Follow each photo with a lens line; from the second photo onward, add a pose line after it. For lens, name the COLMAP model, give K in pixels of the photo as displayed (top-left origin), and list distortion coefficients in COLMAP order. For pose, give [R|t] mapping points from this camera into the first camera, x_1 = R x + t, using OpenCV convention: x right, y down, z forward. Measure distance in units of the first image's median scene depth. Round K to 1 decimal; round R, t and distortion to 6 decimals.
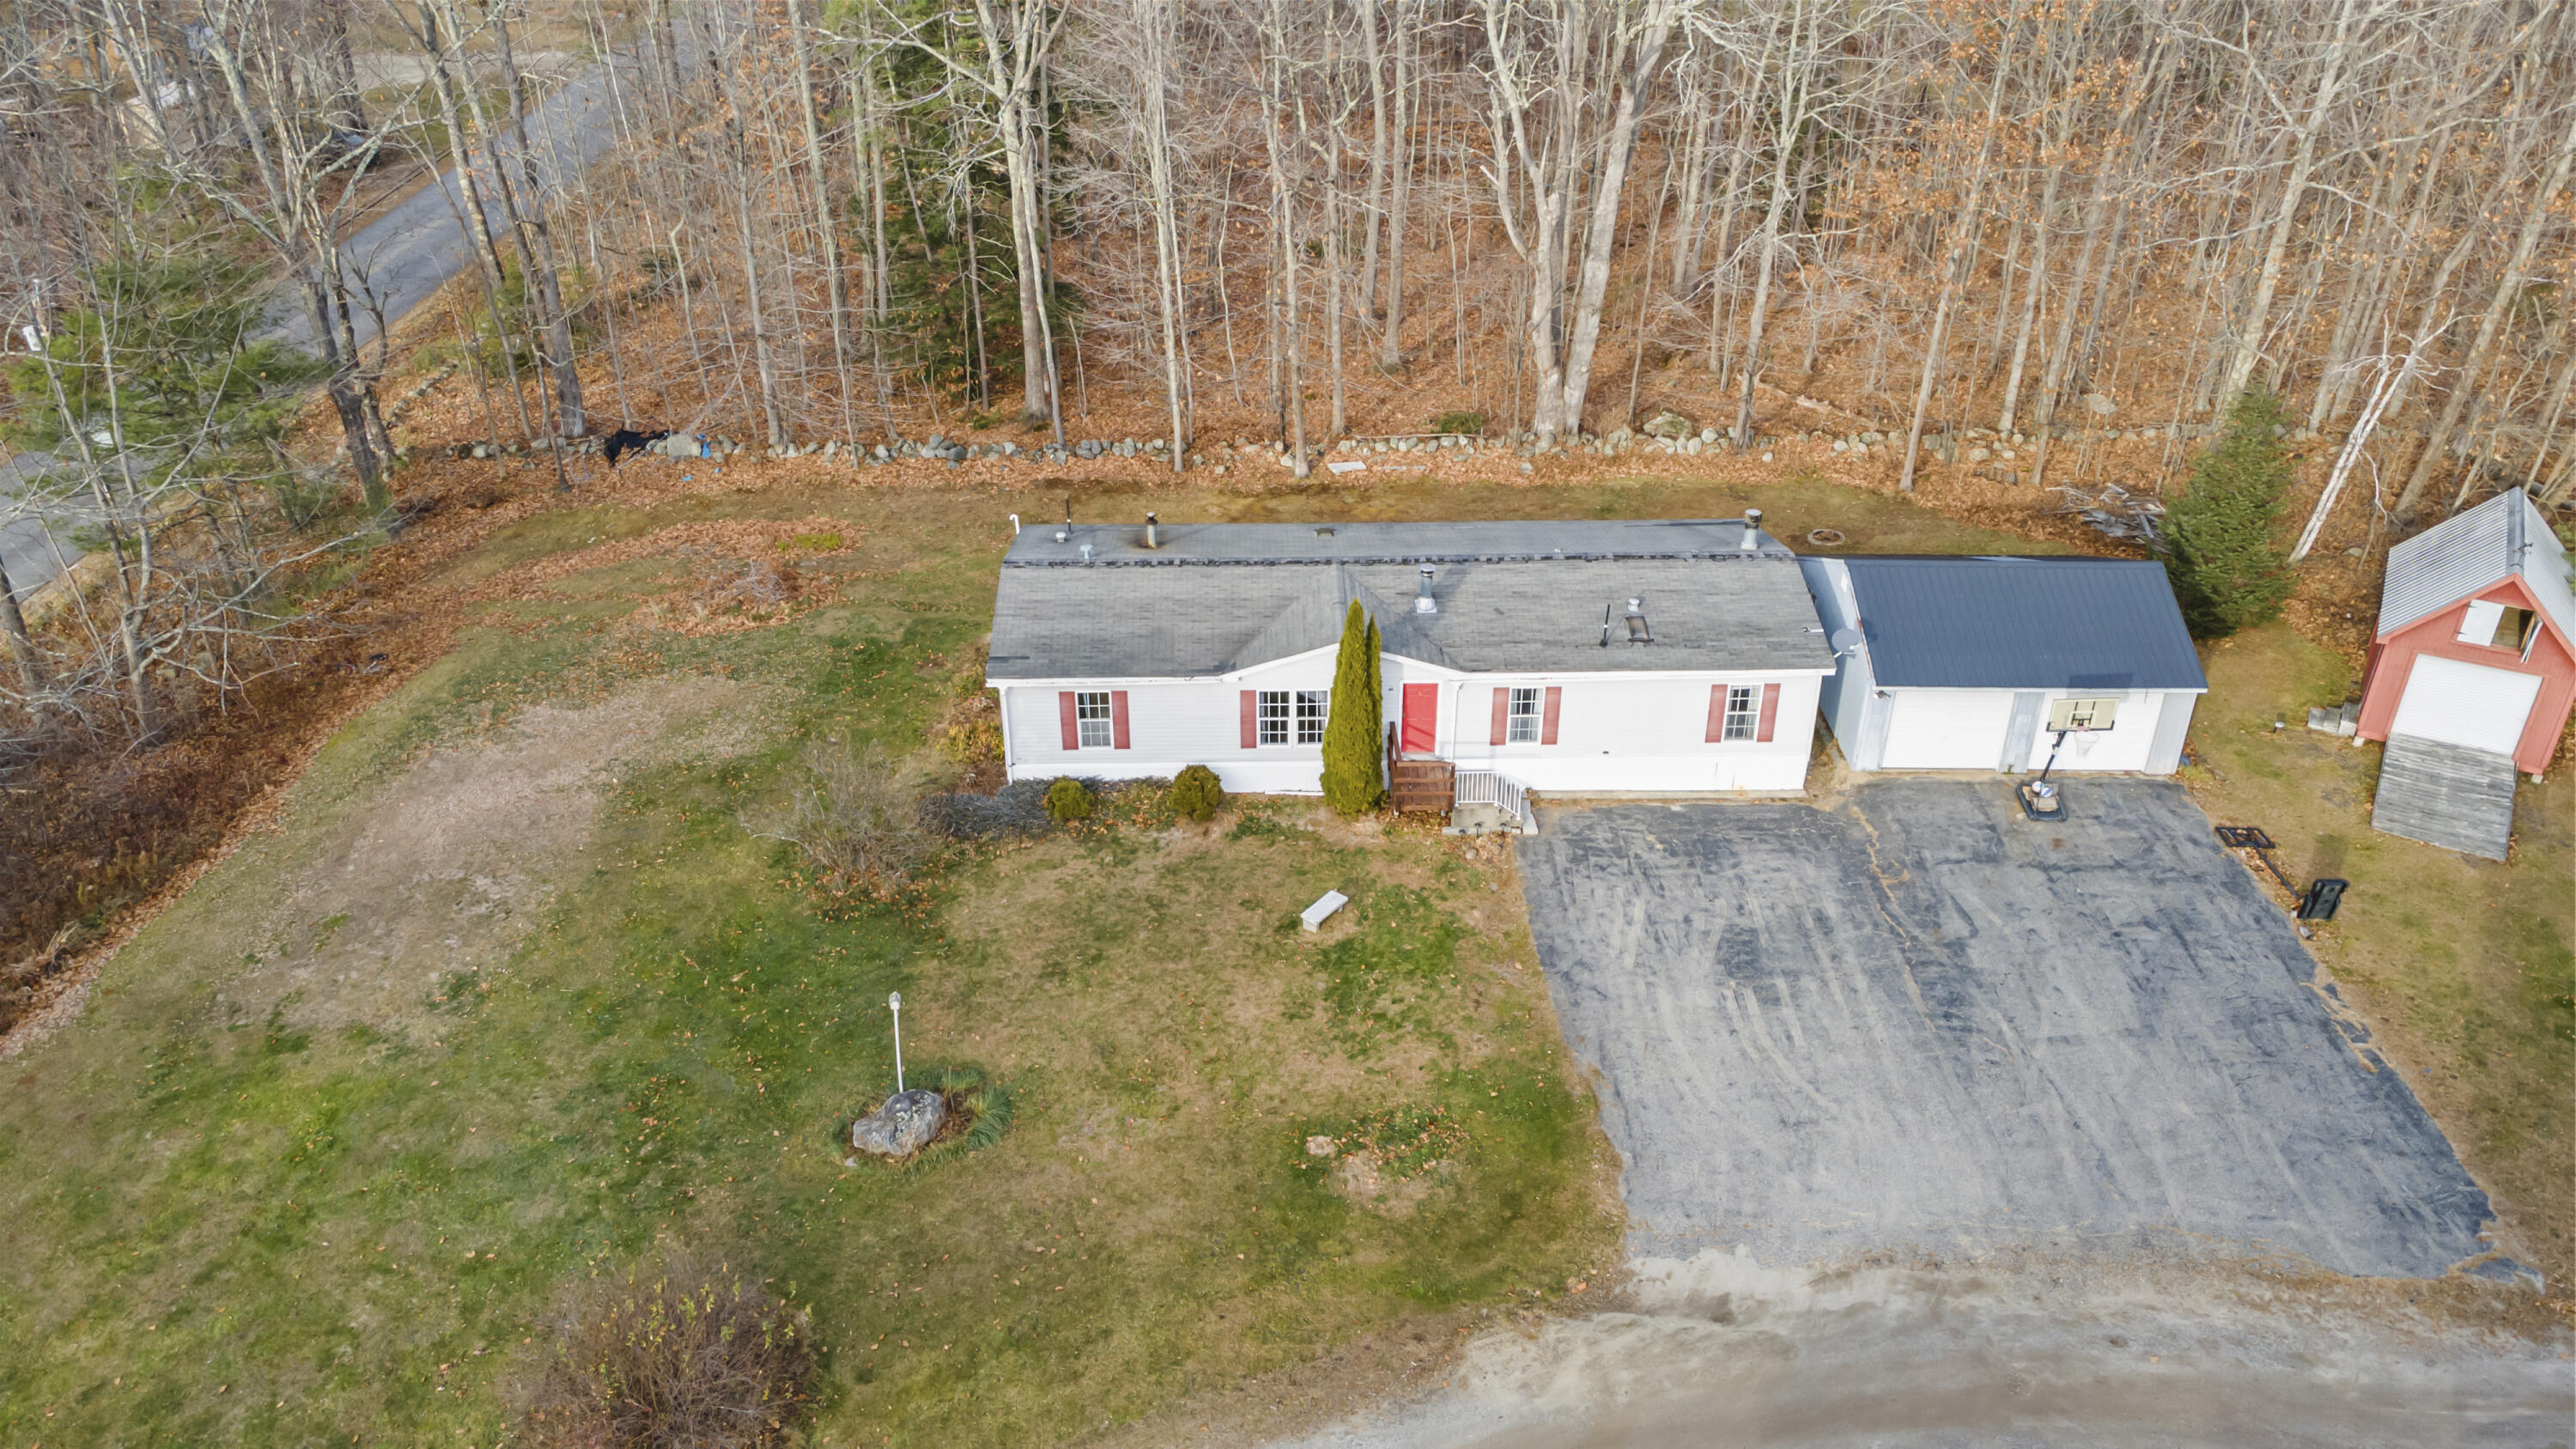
lens RADIAL K [[1871.9, 0, 1295.1], [0, 1871.9, 764.3], [0, 0, 1]] dist [0.008652, 0.054355]
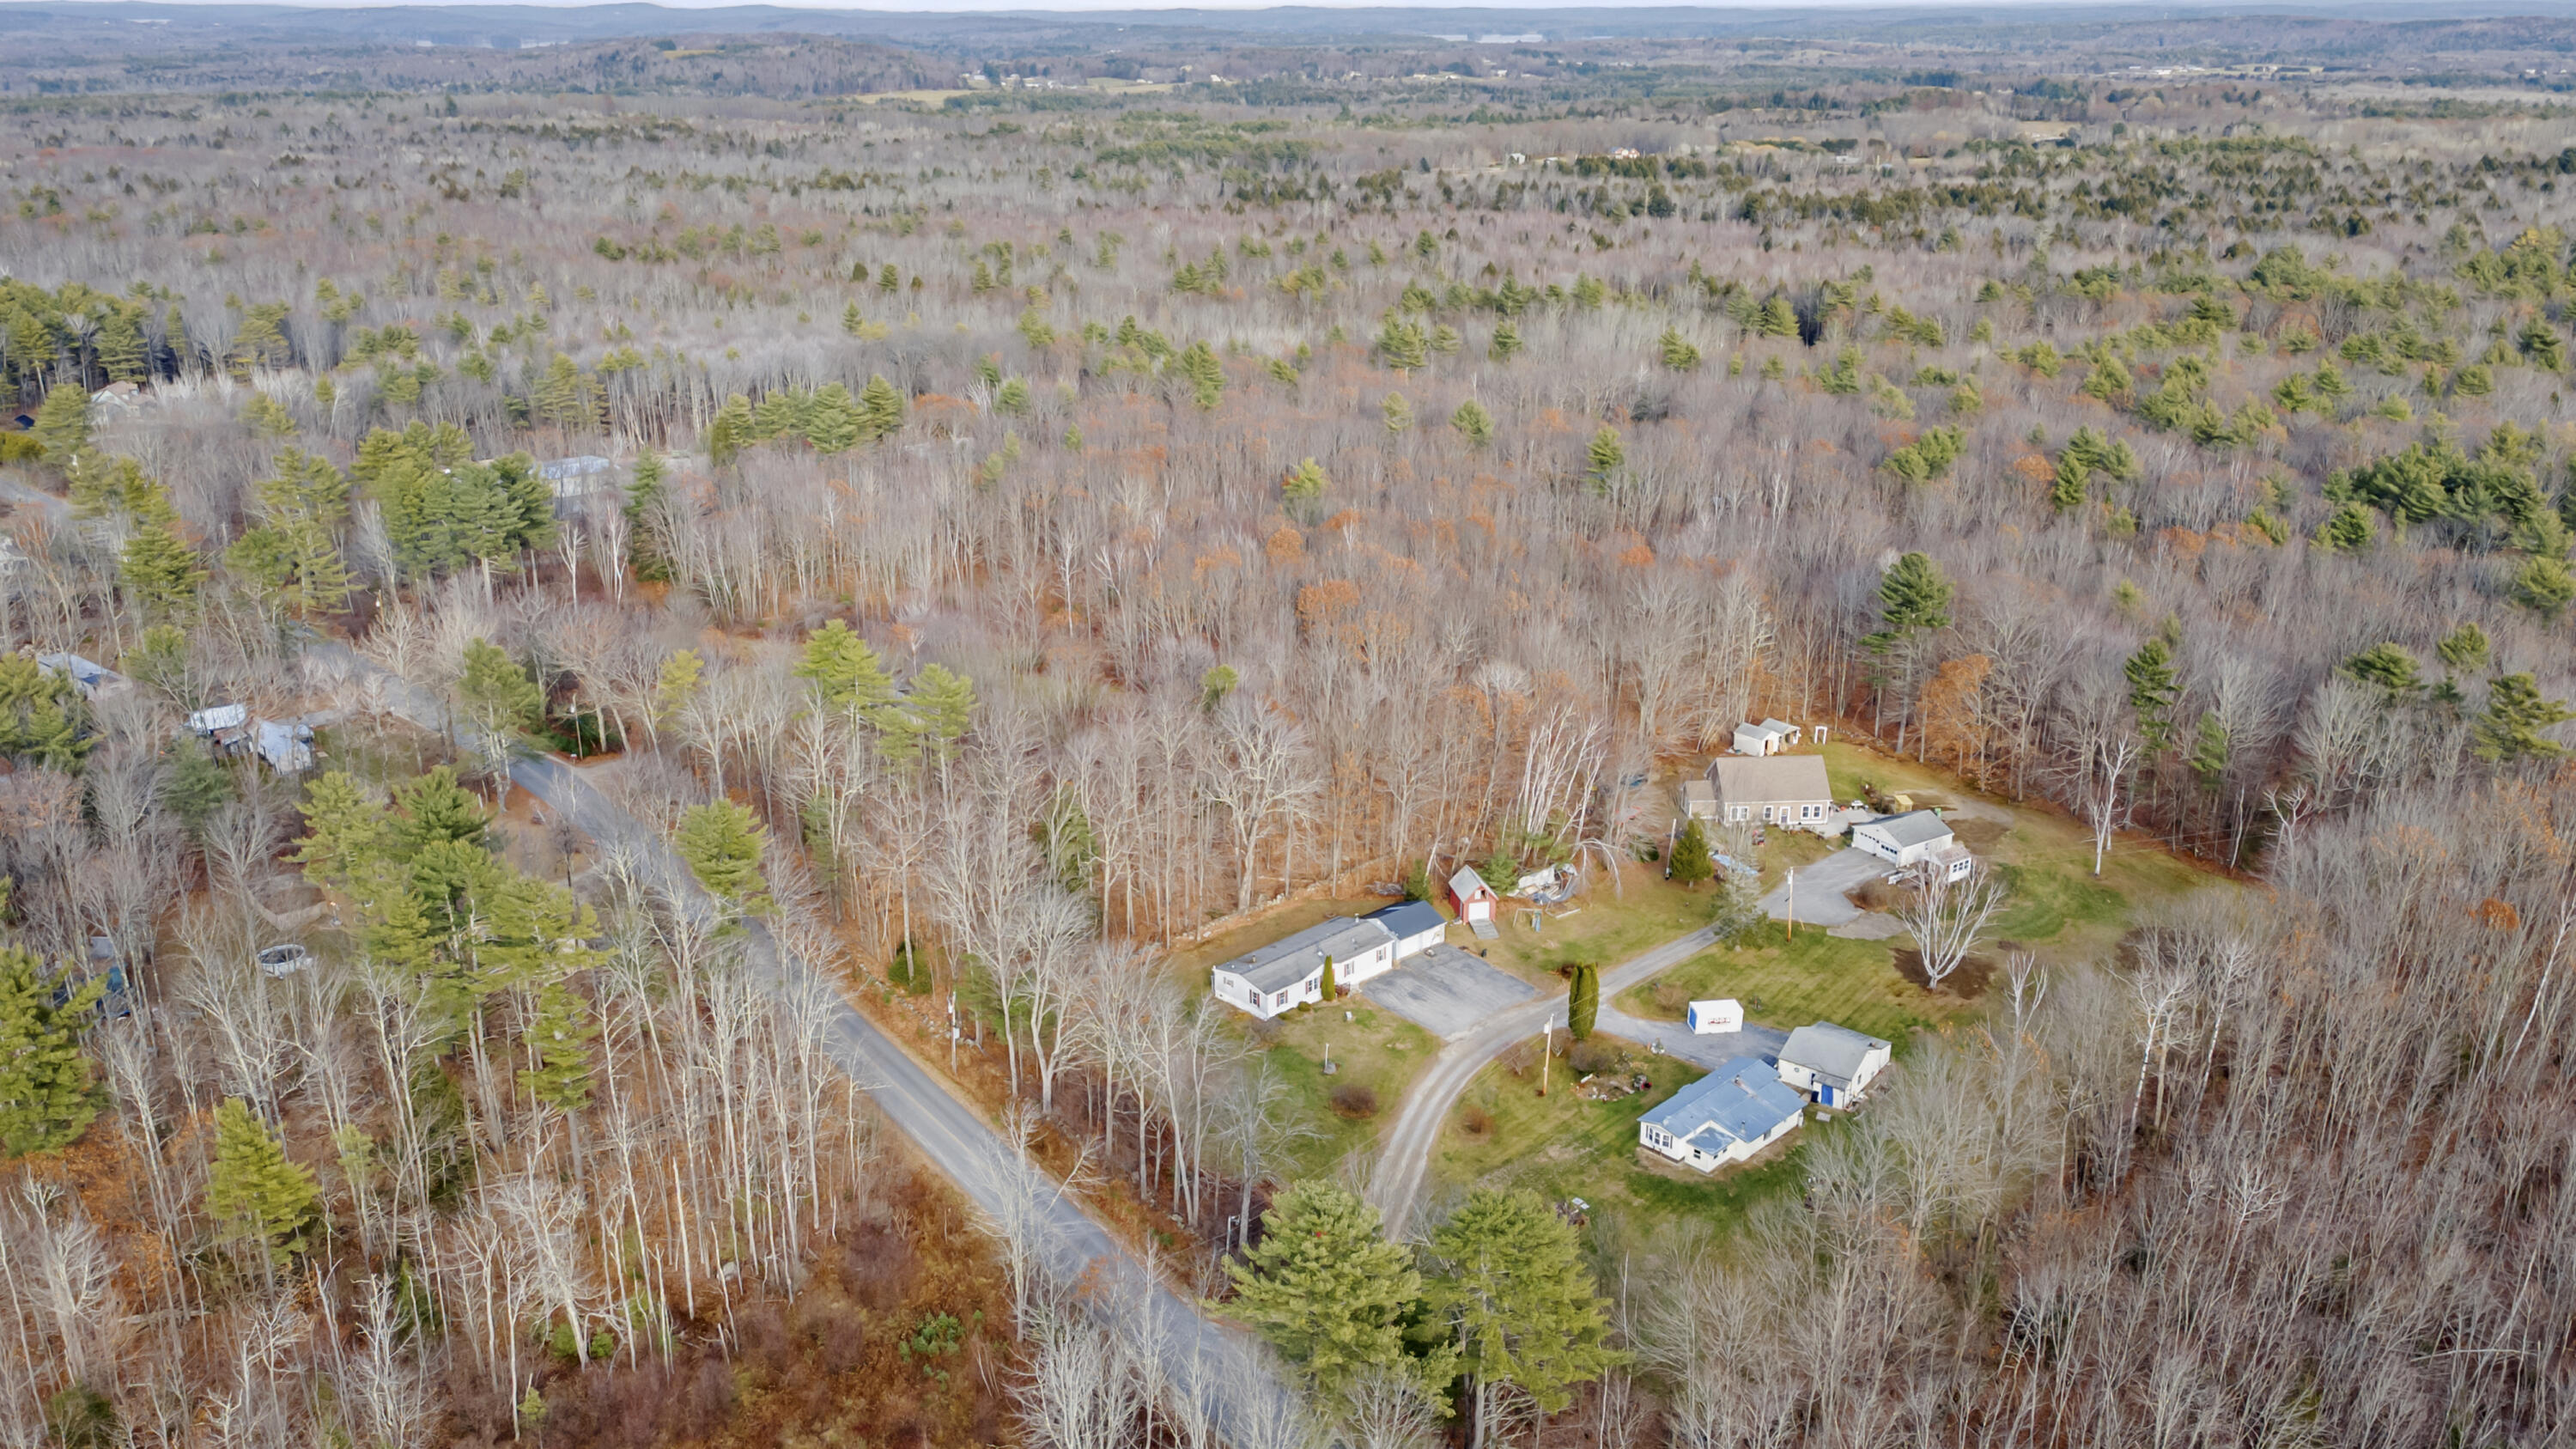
lens RADIAL K [[1871.9, 0, 1295.1], [0, 1871.9, 764.3], [0, 0, 1]] dist [0.008652, 0.054355]
pose [[0.743251, -0.237486, 0.625443, -2.836438], [0.340763, 0.938900, -0.048441, -0.331637], [-0.575724, 0.249132, 0.778765, -2.757144]]
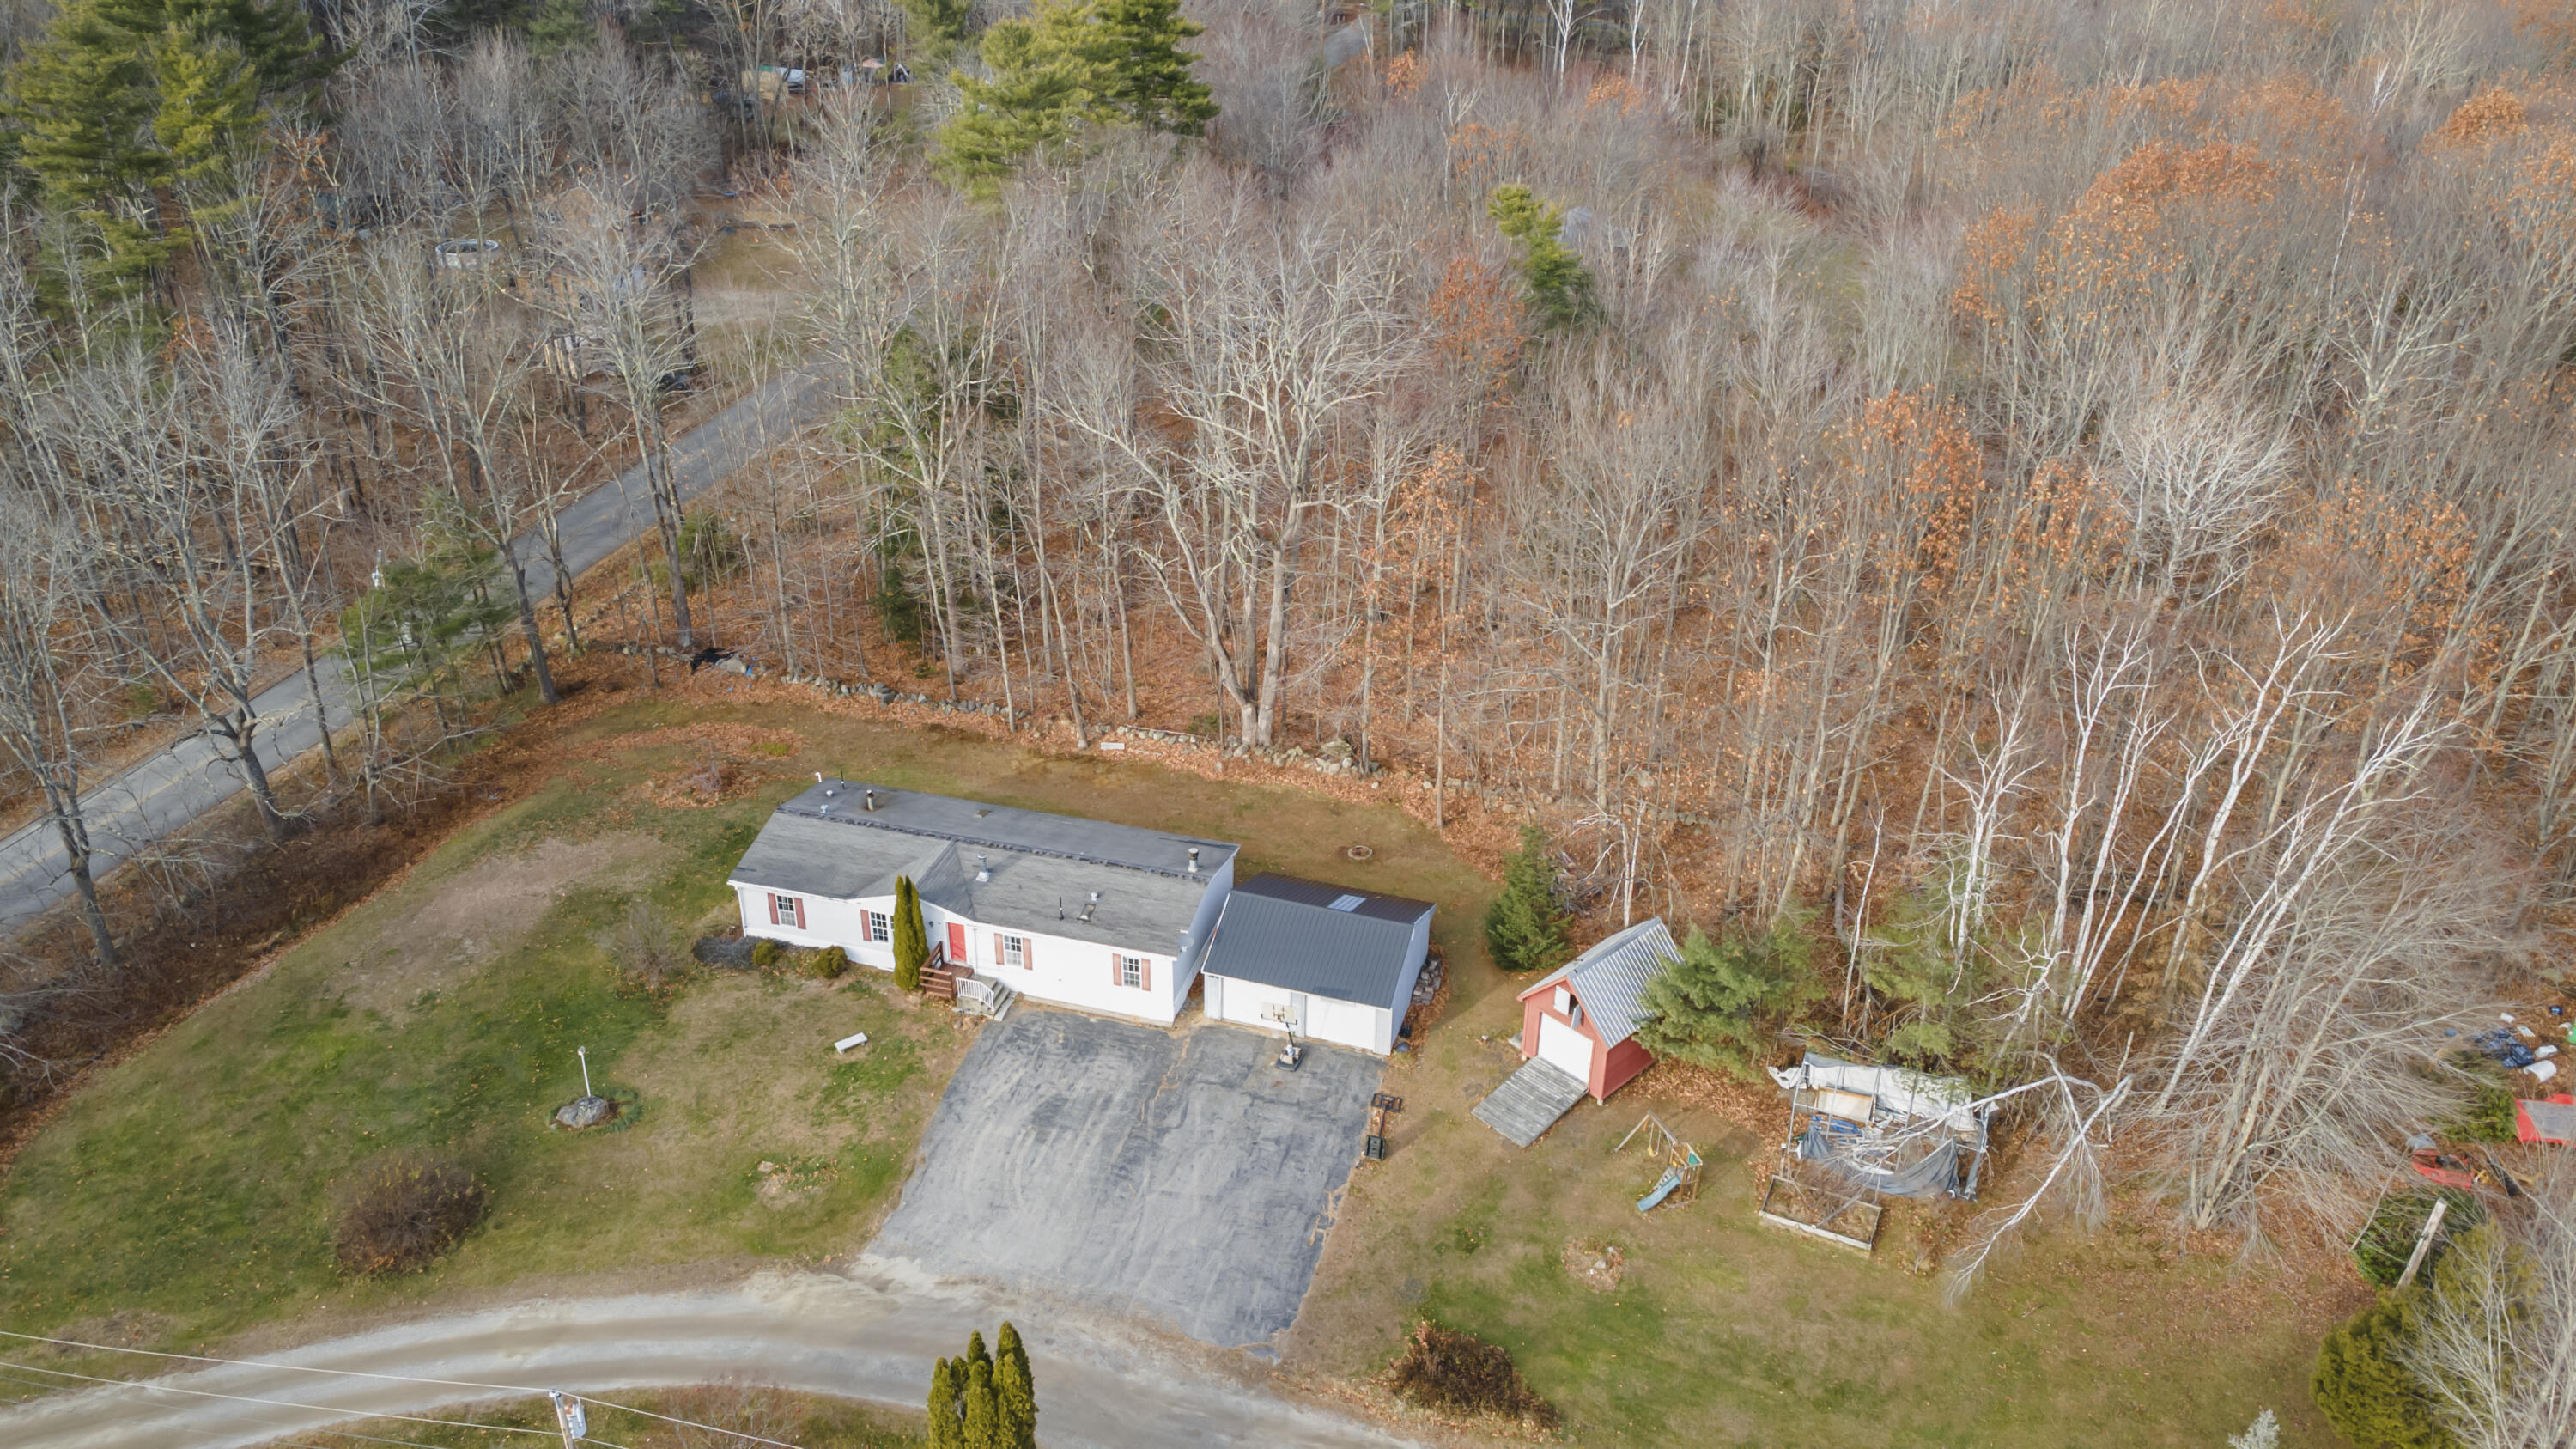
lens RADIAL K [[1871.9, 0, 1295.1], [0, 1871.9, 764.3], [0, 0, 1]] dist [0.008652, 0.054355]
pose [[0.958699, 0.155026, -0.238460, 0.764215], [-0.159874, 0.987137, -0.001004, -0.238256], [0.235237, 0.039086, 0.971152, -0.628249]]
